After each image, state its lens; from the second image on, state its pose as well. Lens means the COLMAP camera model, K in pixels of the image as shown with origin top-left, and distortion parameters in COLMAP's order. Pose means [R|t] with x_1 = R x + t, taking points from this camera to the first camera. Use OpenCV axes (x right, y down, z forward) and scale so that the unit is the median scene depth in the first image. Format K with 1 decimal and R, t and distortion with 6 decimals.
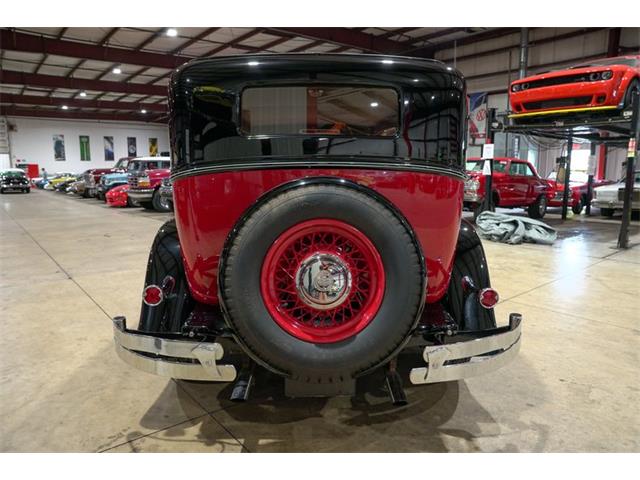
lens RADIAL K [[438.1, 0, 321.2], [0, 438.1, 238.2], [0, 0, 1]] dist [-0.132721, 0.102429]
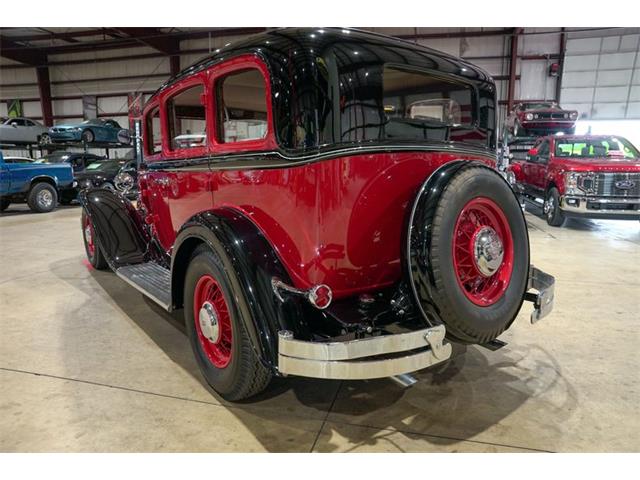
lens RADIAL K [[438.1, 0, 320.5], [0, 438.1, 241.1], [0, 0, 1]] dist [-0.132721, 0.102429]
pose [[0.810244, -0.097054, 0.578001, -0.505287], [0.083827, 0.995245, 0.049605, -0.010028], [-0.580067, 0.008260, 0.814527, 0.171658]]
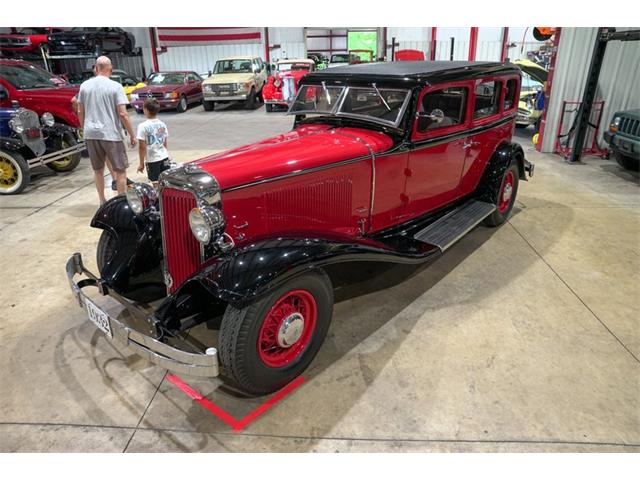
lens RADIAL K [[438.1, 0, 323.1], [0, 438.1, 240.6], [0, 0, 1]] dist [-0.132721, 0.102429]
pose [[-0.731891, -0.259437, 0.630102, -0.778801], [0.119660, 0.861385, 0.493656, -0.525477], [-0.670833, 0.436701, -0.599396, 2.186092]]
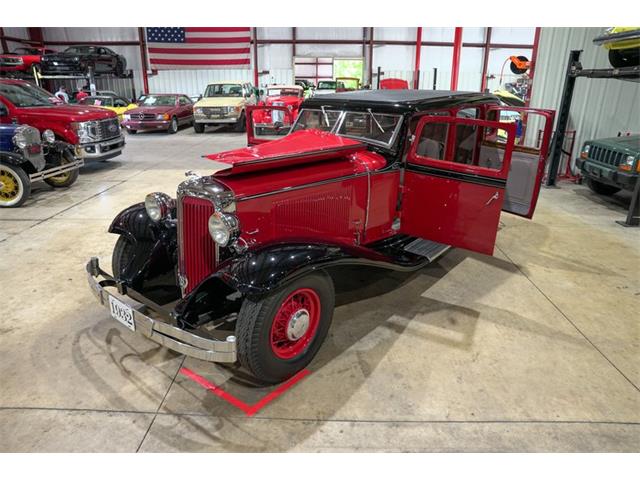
lens RADIAL K [[438.1, 0, 322.7], [0, 438.1, 241.2], [0, 0, 1]] dist [-0.132721, 0.102429]
pose [[-0.753685, -0.234128, 0.614119, -0.816246], [0.091273, 0.888058, 0.450580, -0.543106], [-0.650867, 0.395648, -0.647946, 2.288609]]
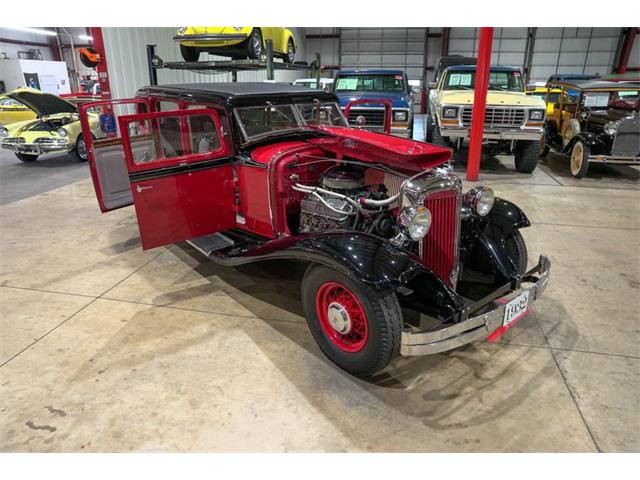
lens RADIAL K [[438.1, 0, 317.9], [0, 438.1, 238.0], [0, 0, 1]] dist [-0.132721, 0.102429]
pose [[-0.790218, 0.218758, -0.572451, 0.694462], [-0.089648, 0.882804, 0.461108, -0.549220], [0.606233, 0.415695, -0.677996, 2.331675]]
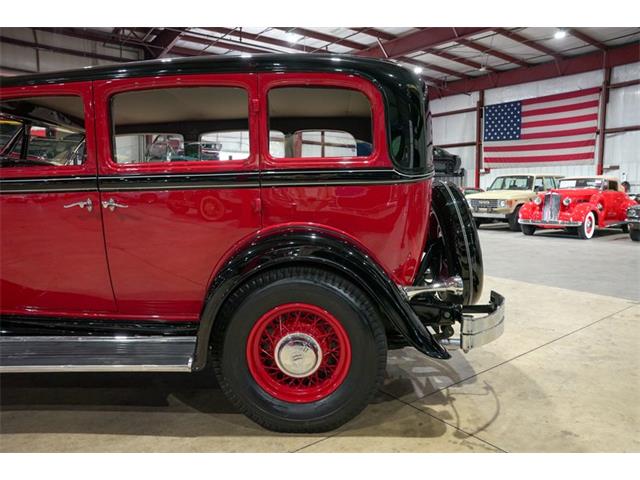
lens RADIAL K [[438.1, 0, 321.5], [0, 438.1, 242.7], [0, 0, 1]] dist [-0.132721, 0.102429]
pose [[0.057006, -0.110736, 0.992214, -0.841131], [0.149588, 0.983558, 0.101175, -0.074429], [-0.987104, 0.142656, 0.072634, 0.713673]]
